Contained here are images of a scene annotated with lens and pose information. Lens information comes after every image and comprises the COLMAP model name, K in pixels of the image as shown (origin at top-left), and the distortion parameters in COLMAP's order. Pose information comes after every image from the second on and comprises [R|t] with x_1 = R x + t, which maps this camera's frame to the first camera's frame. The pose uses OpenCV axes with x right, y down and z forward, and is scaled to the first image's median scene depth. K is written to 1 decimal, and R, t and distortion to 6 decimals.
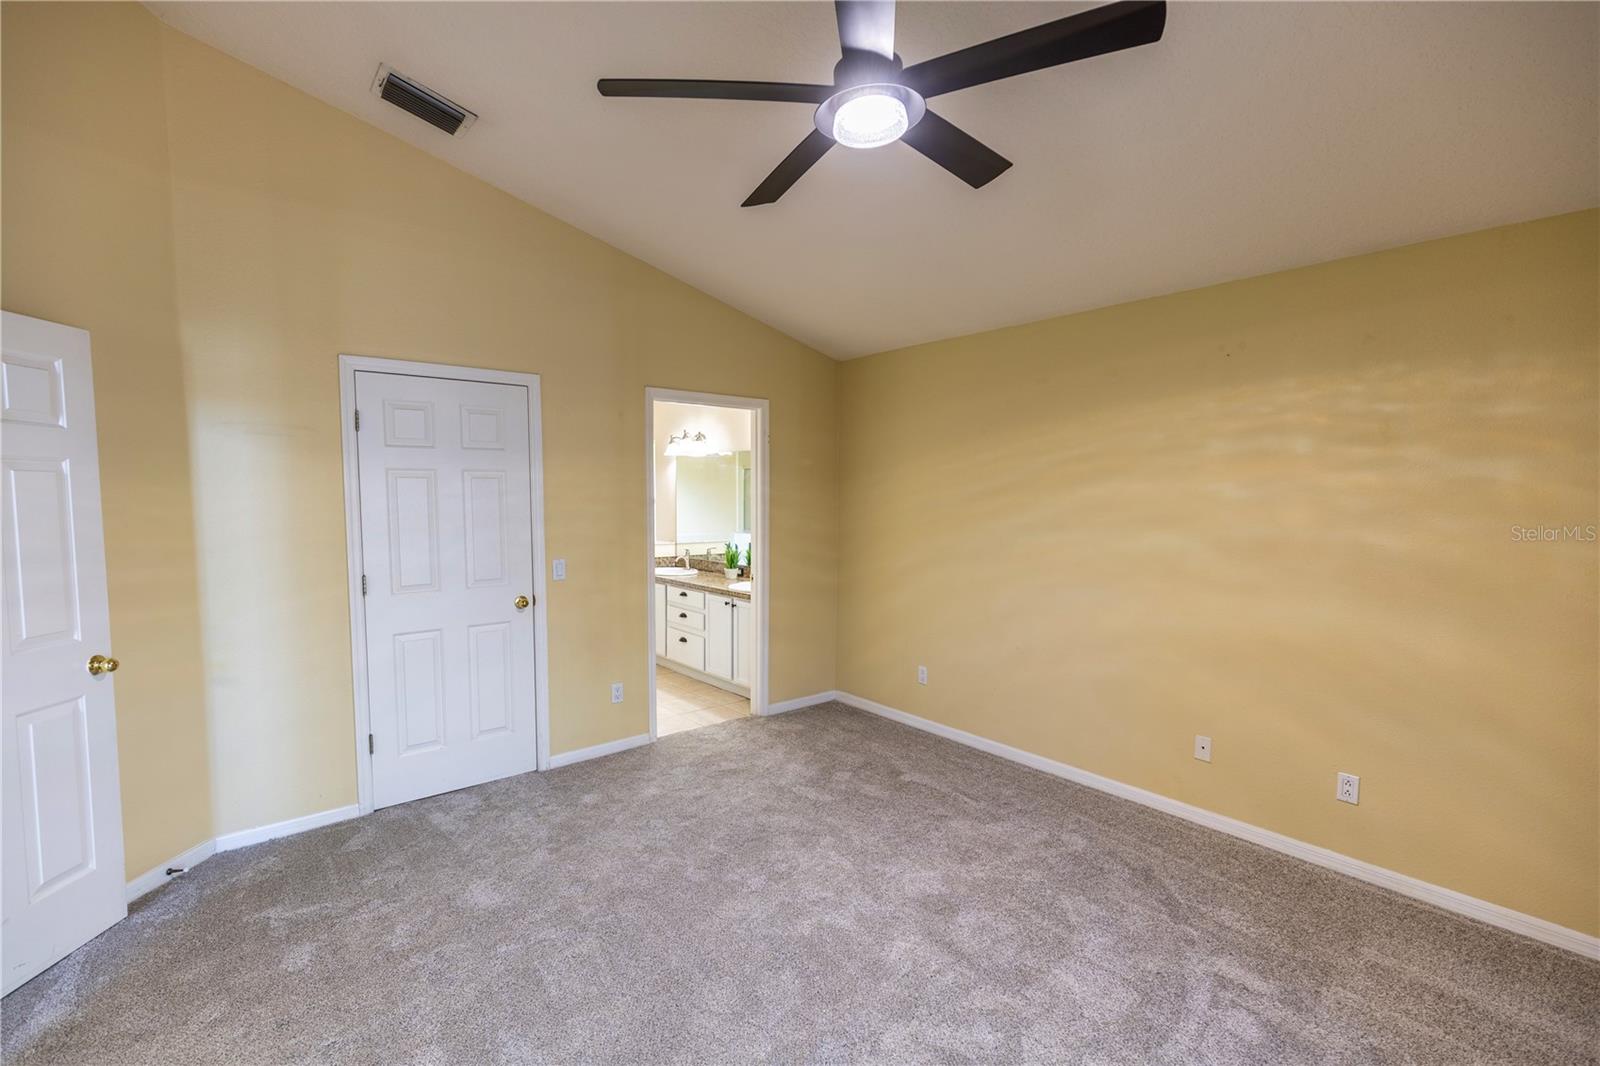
lens RADIAL K [[719.8, 0, 790.9], [0, 719.8, 540.8], [0, 0, 1]] dist [0.012484, -0.000382]
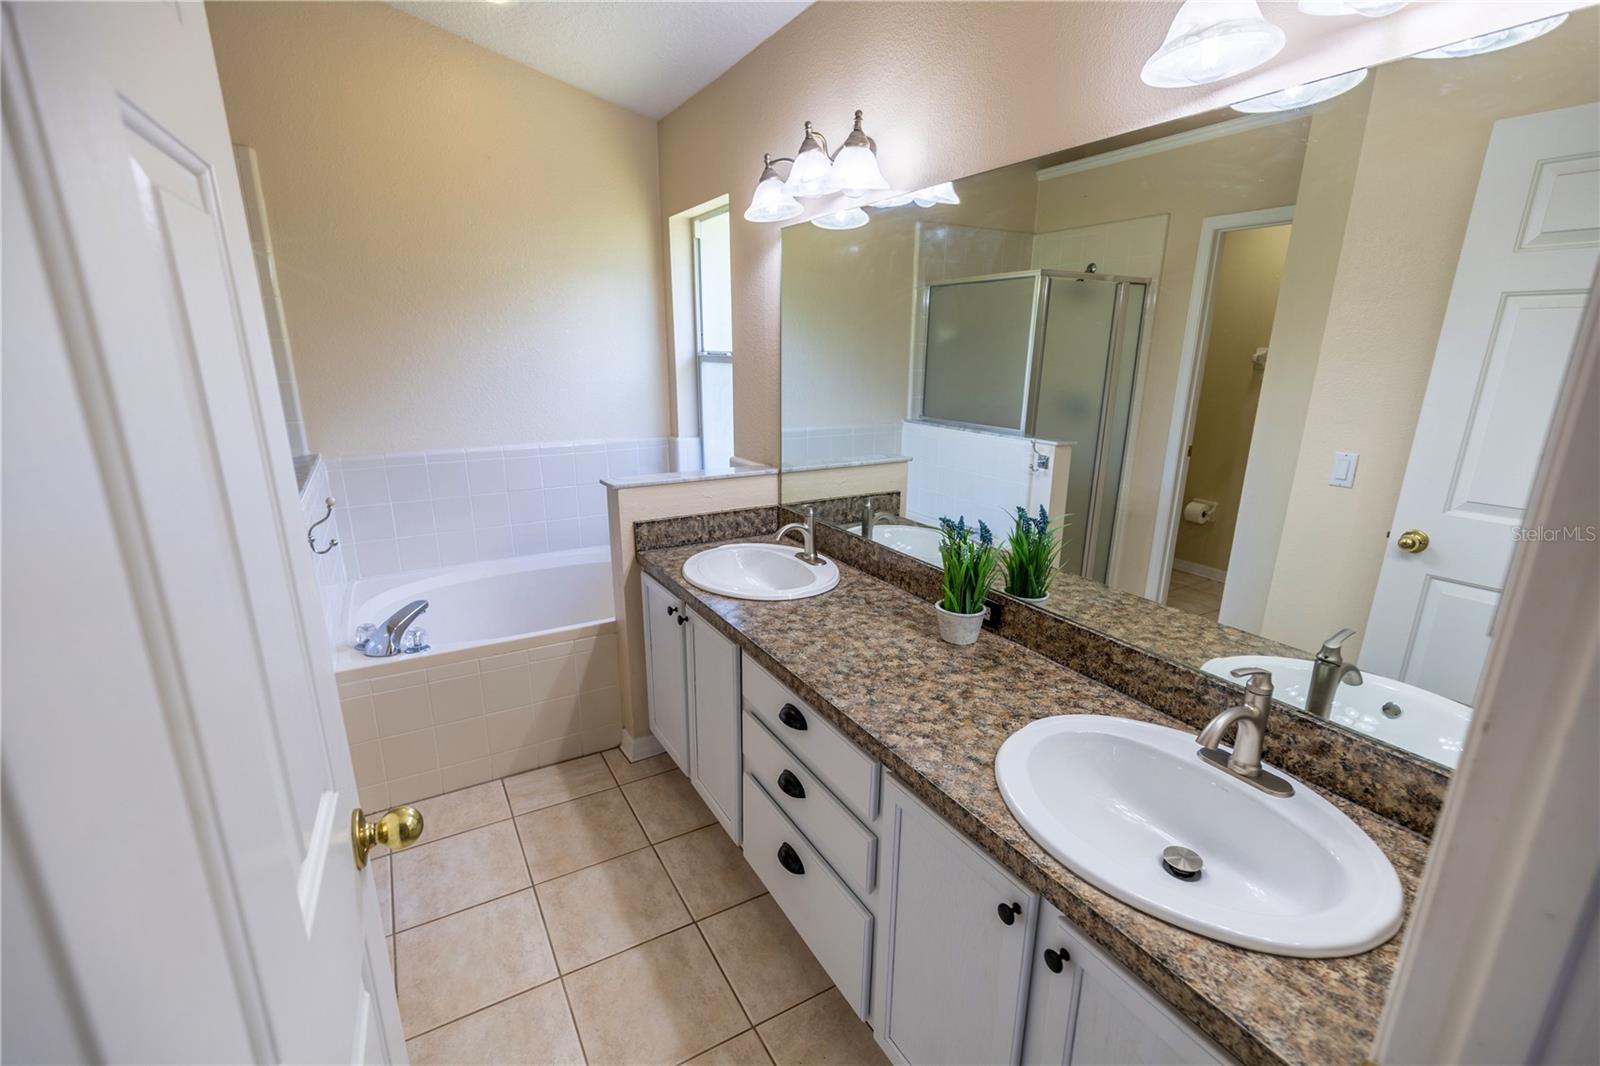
lens RADIAL K [[719.8, 0, 797.6], [0, 719.8, 539.6], [0, 0, 1]] dist [0.012484, -0.000382]
pose [[0.985731, 0.041901, -0.163028, -0.170727], [-0.007370, 0.978337, 0.206888, -0.078092], [0.168165, -0.202734, 0.964686, 1.199489]]
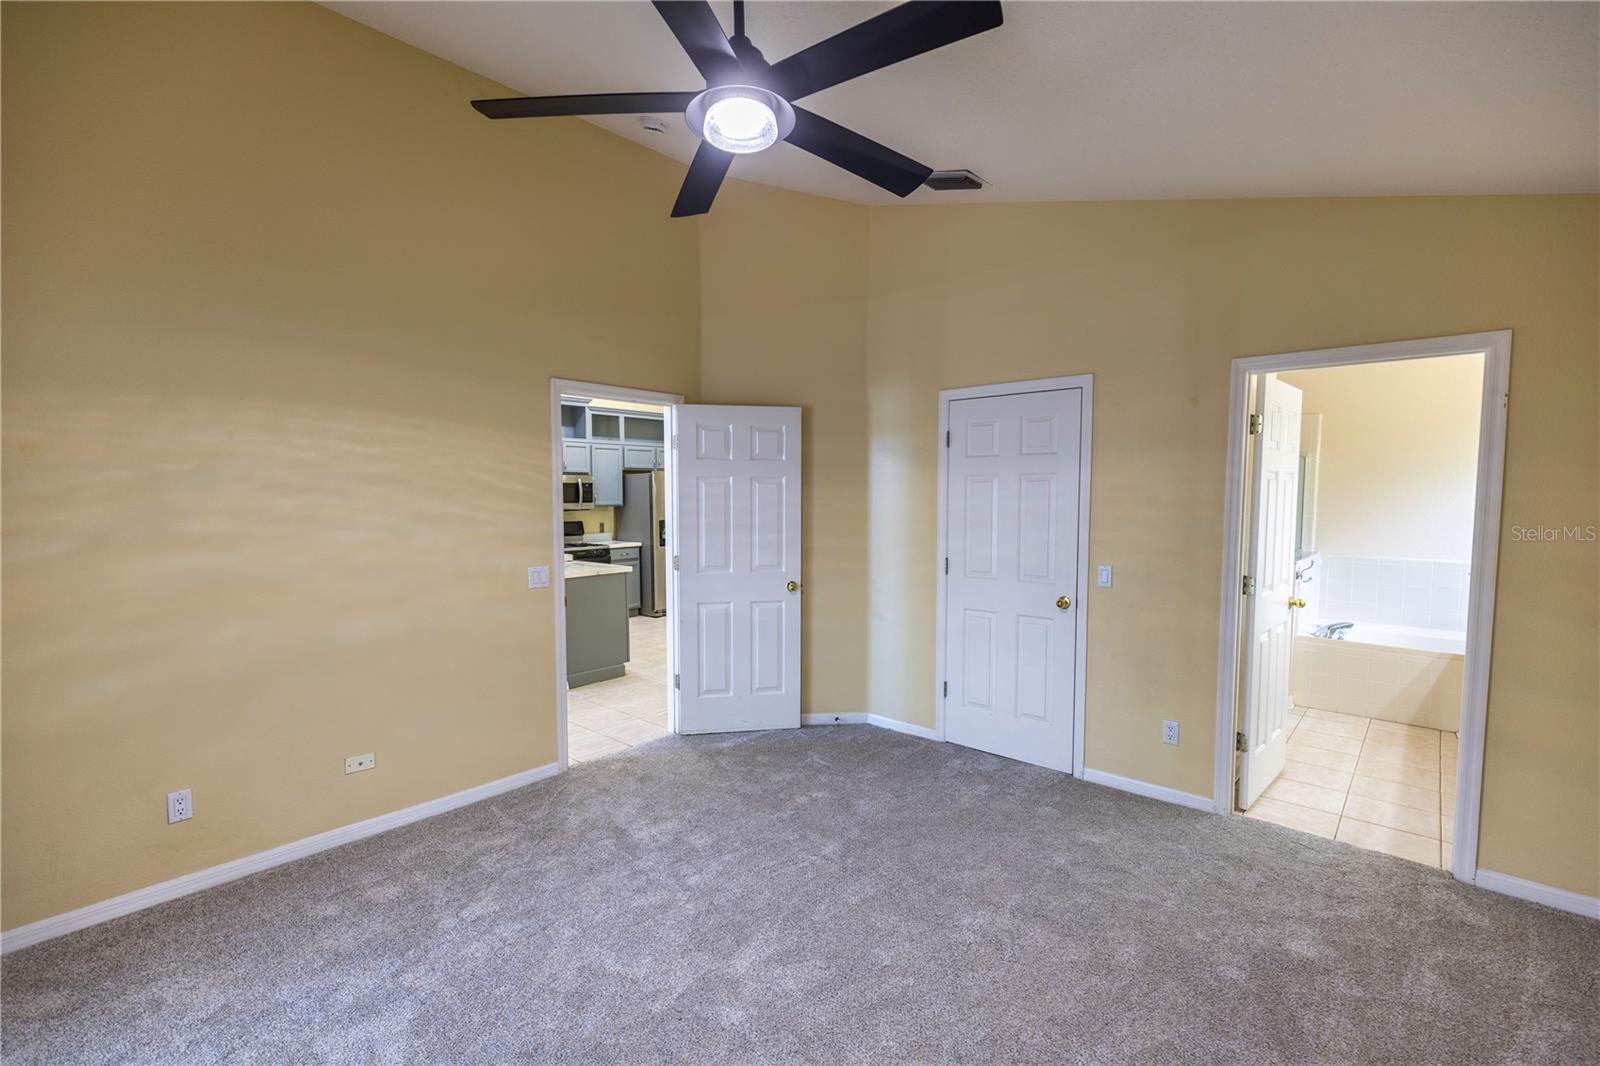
lens RADIAL K [[719.8, 0, 793.0], [0, 719.8, 534.5], [0, 0, 1]] dist [0.012484, -0.000382]
pose [[0.154548, 0.058208, -0.986269, 0.591831], [-0.067721, 0.996539, 0.048203, -0.035104], [0.985662, 0.059341, 0.157956, 0.482527]]
